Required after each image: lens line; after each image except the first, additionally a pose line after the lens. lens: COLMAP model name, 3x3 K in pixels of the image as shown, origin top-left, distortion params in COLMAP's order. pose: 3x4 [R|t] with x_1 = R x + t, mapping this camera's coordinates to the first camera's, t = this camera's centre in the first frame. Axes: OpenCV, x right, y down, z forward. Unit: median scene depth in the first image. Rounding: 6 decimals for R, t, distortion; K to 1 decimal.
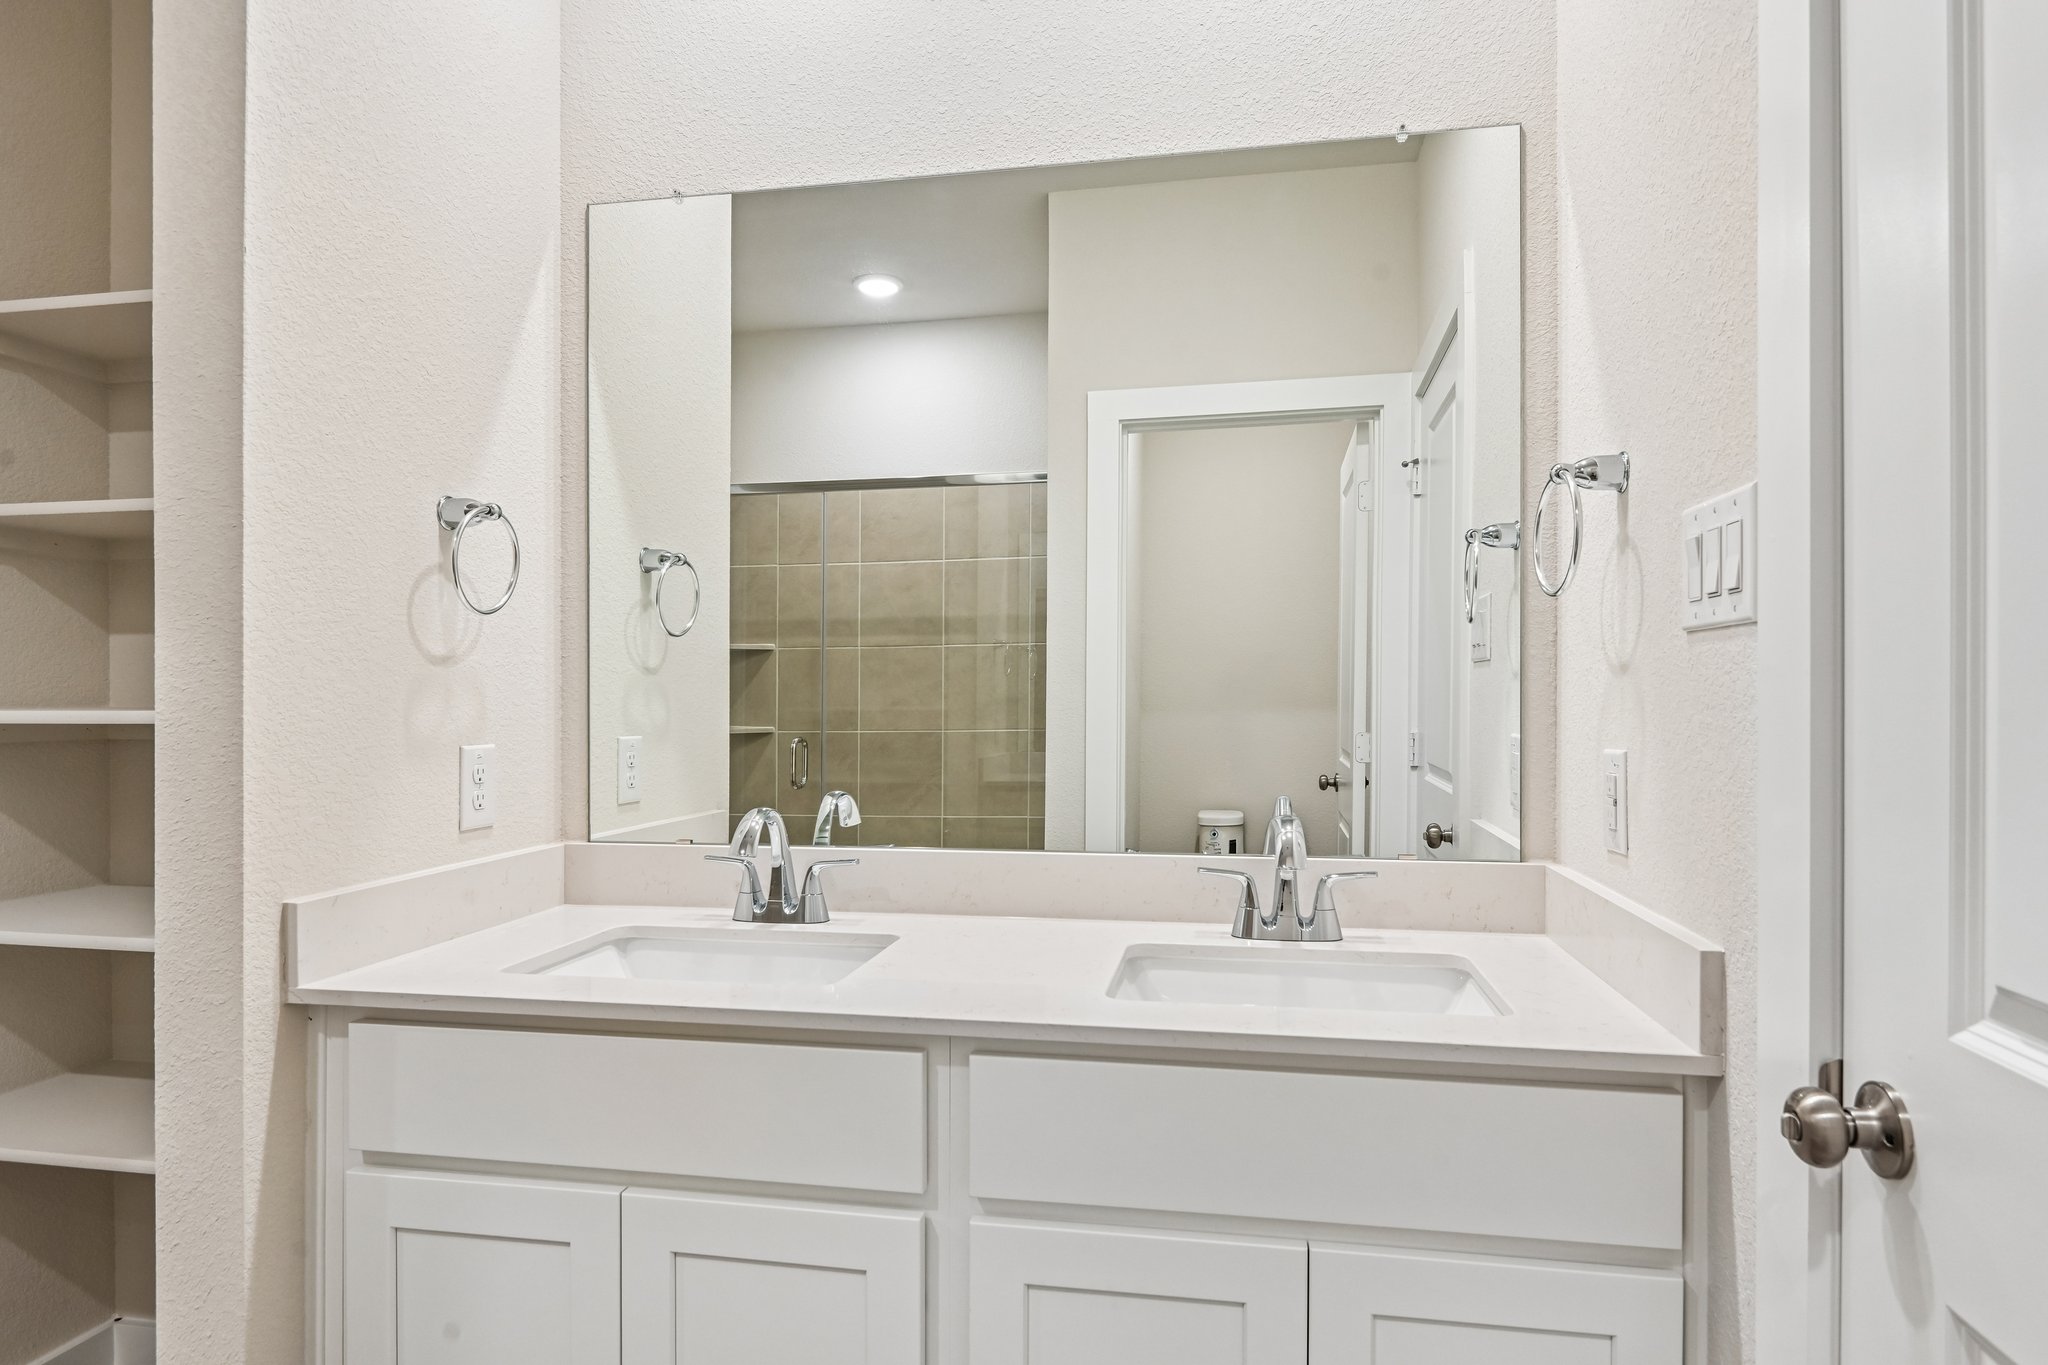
lens RADIAL K [[1109.4, 0, 1029.4], [0, 1109.4, 726.4], [0, 0, 1]] dist [-0.020164, -0.000434]
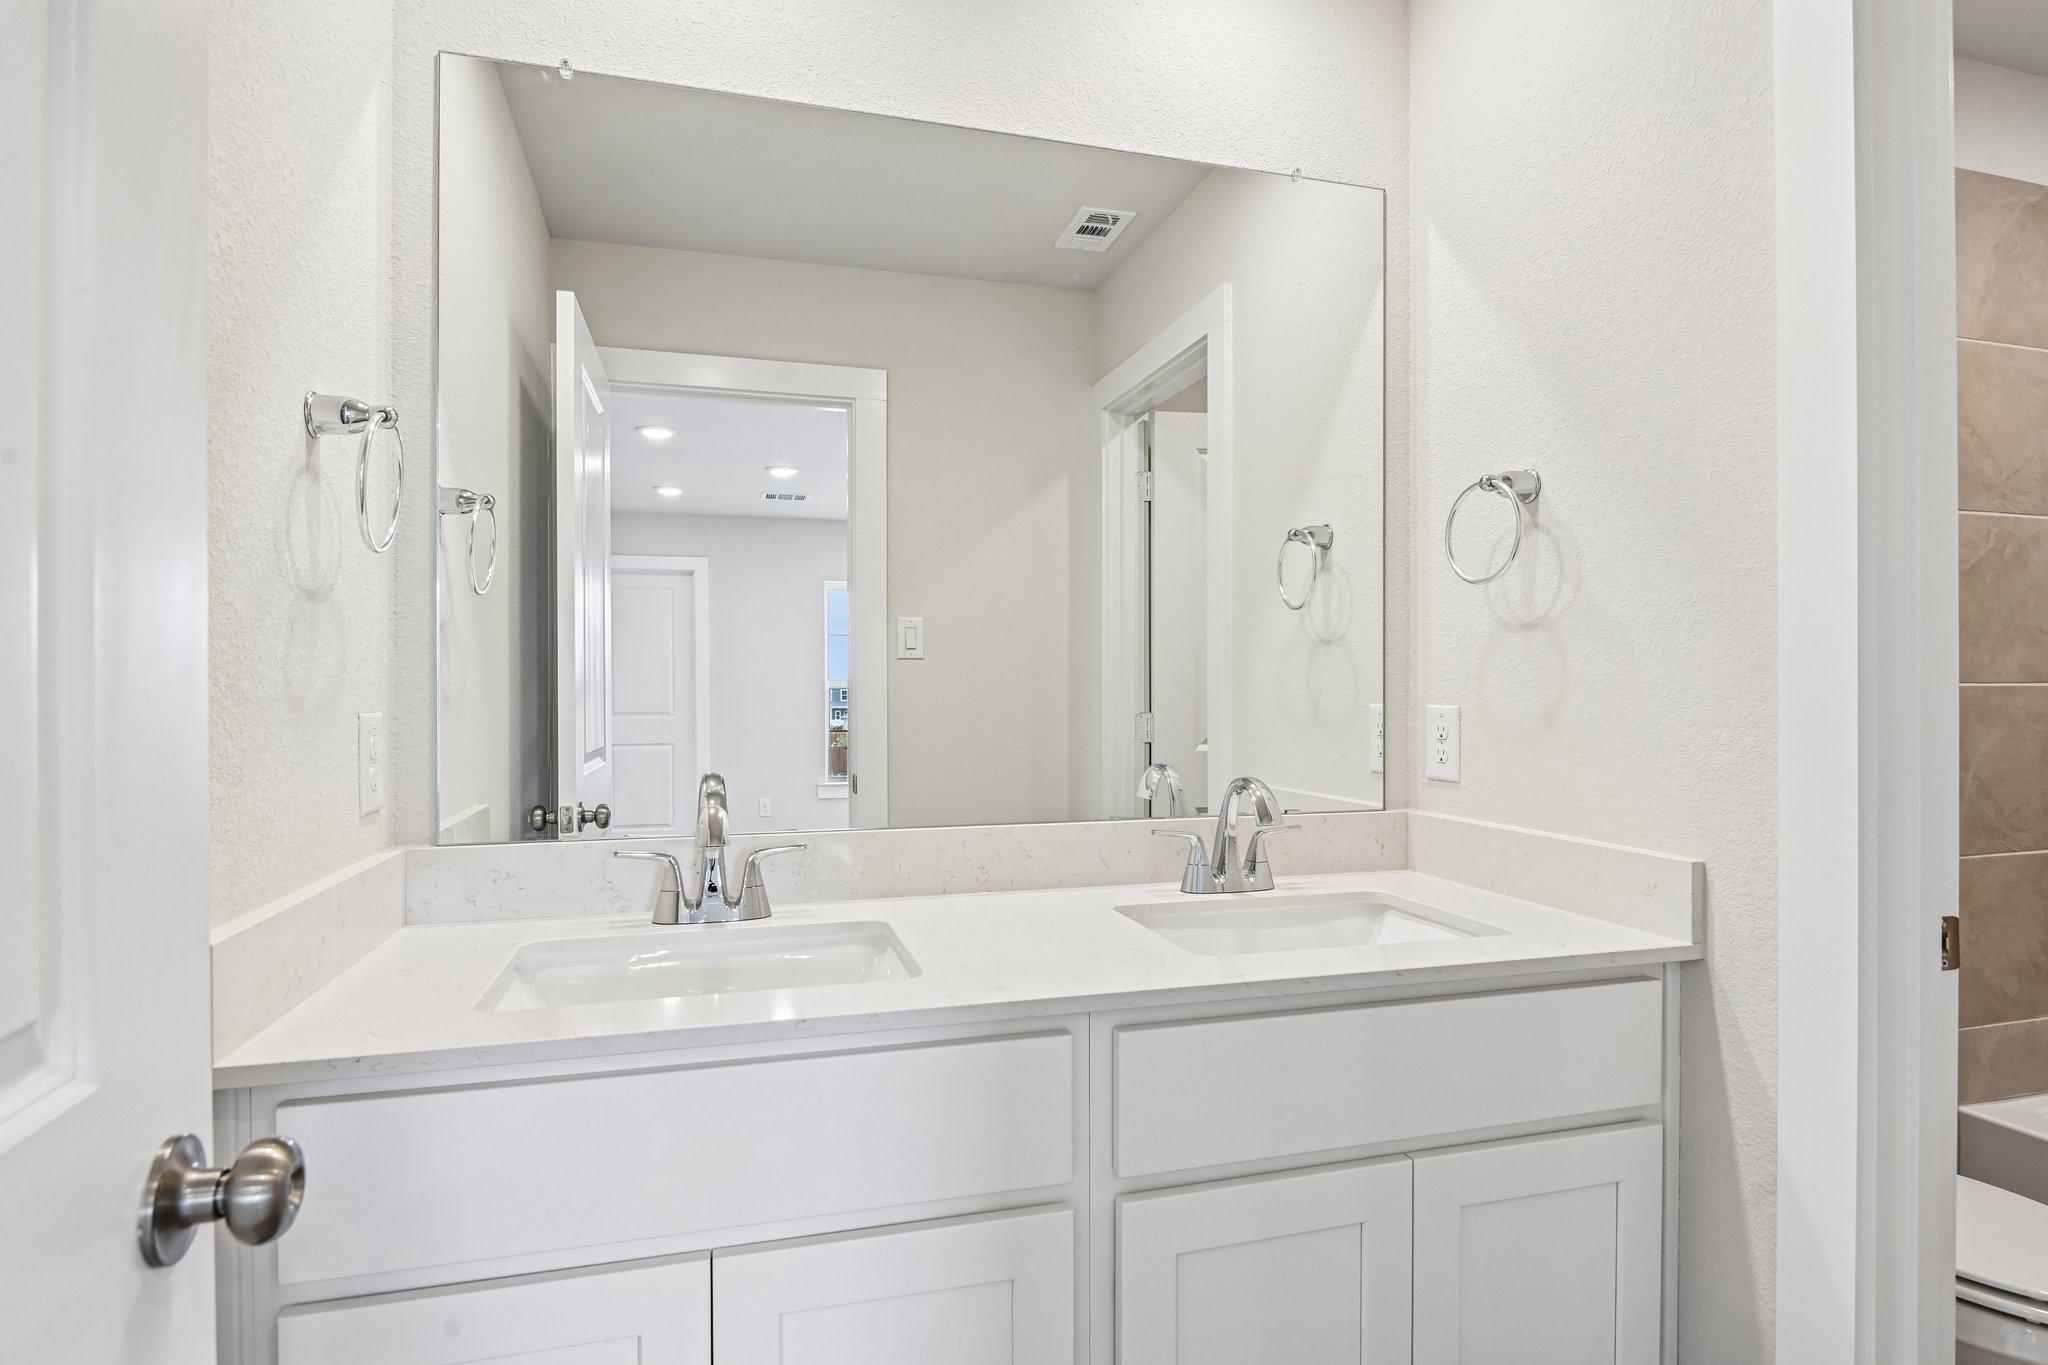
lens RADIAL K [[1091.9, 0, 1024.0], [0, 1091.9, 682.5], [0, 0, 1]] dist [-0.000740, -0.006313]
pose [[0.896735, 0.002119, 0.442563, -0.424912], [0.007857, 0.999755, -0.020706, 0.008663], [-0.442498, 0.022045, 0.896498, 0.128880]]
